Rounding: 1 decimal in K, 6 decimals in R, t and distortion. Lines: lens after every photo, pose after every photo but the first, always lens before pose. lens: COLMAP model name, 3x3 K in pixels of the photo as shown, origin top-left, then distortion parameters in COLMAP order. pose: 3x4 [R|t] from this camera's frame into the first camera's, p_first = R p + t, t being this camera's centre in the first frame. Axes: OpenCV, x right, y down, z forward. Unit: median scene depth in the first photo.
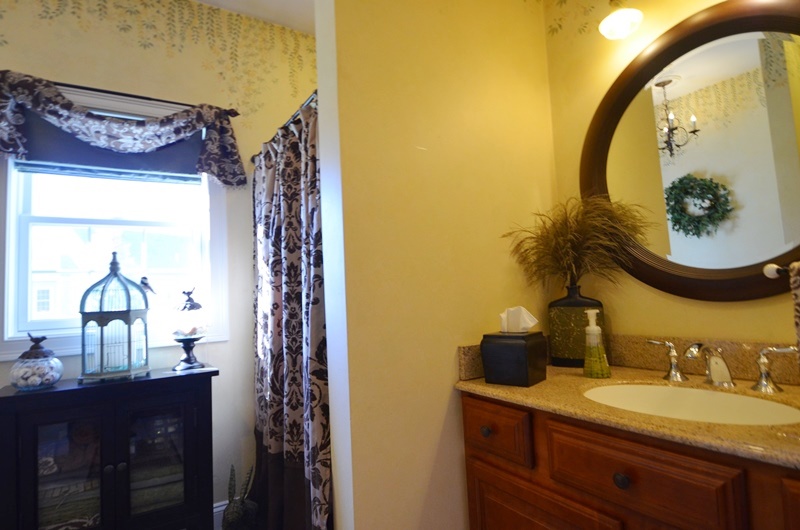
lens RADIAL K [[430.7, 0, 400.8], [0, 430.7, 261.9], [0, 0, 1]] dist [0.023045, -0.028484]
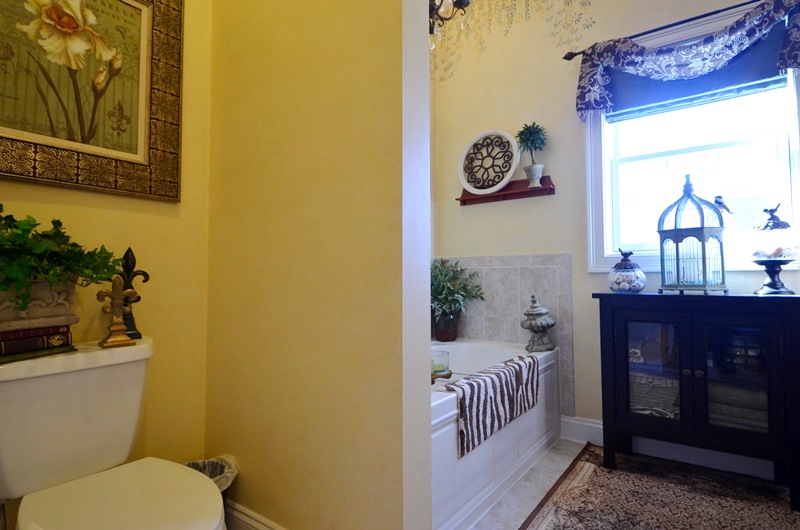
lens RADIAL K [[430.7, 0, 400.8], [0, 430.7, 261.9], [0, 0, 1]] dist [0.023045, -0.028484]
pose [[0.356636, 0.013925, -0.934140, 0.071766], [0.062692, 0.997278, 0.038801, 0.104996], [0.932138, -0.072400, 0.354792, -0.032047]]
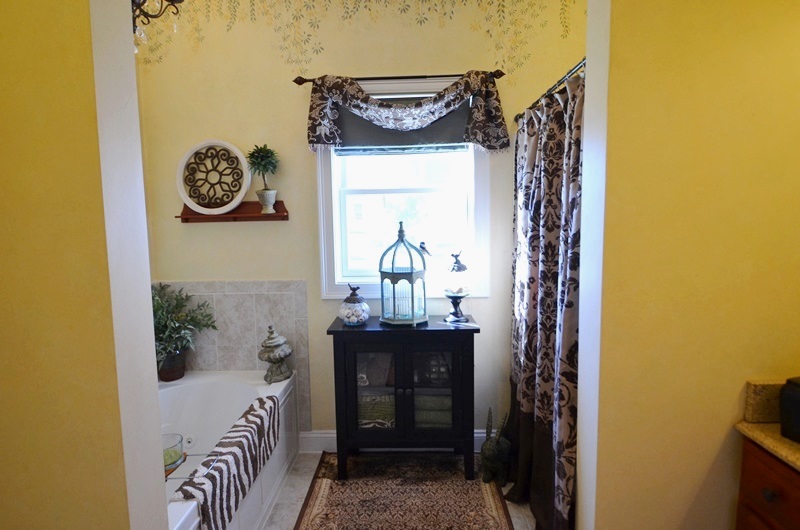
lens RADIAL K [[430.7, 0, 400.8], [0, 430.7, 261.9], [0, 0, 1]] dist [0.023045, -0.028484]
pose [[0.829835, 0.090443, -0.550631, 0.012514], [0.020490, 0.981173, 0.192040, -0.146018], [0.557633, -0.170644, 0.812359, -0.000050]]
